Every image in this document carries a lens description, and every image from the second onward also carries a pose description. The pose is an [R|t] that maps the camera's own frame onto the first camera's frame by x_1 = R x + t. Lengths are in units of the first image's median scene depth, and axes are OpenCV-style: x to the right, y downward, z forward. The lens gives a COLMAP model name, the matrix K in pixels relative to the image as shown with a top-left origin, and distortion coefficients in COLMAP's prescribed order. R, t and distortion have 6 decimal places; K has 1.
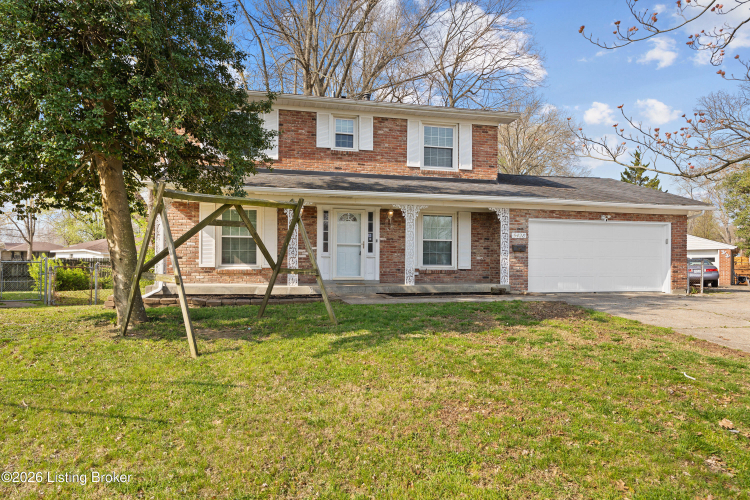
lens RADIAL K [[467.0, 0, 375.3], [0, 467.0, 247.8], [0, 0, 1]] dist [0.001532, -0.000004]
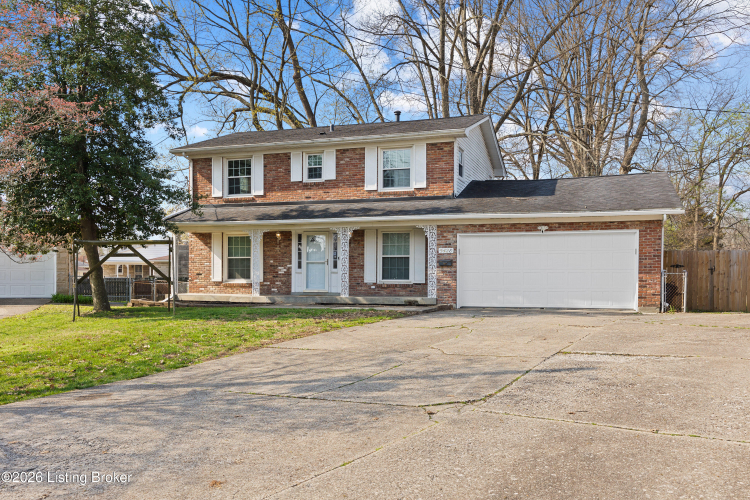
lens RADIAL K [[678.8, 0, 374.9], [0, 678.8, 253.5], [0, 0, 1]] dist [-0.008945, -0.000640]
pose [[0.847475, -0.023835, -0.530300, 0.955157], [0.019860, 0.999716, -0.013196, -0.002833], [0.530464, 0.000651, 0.847707, -0.356725]]
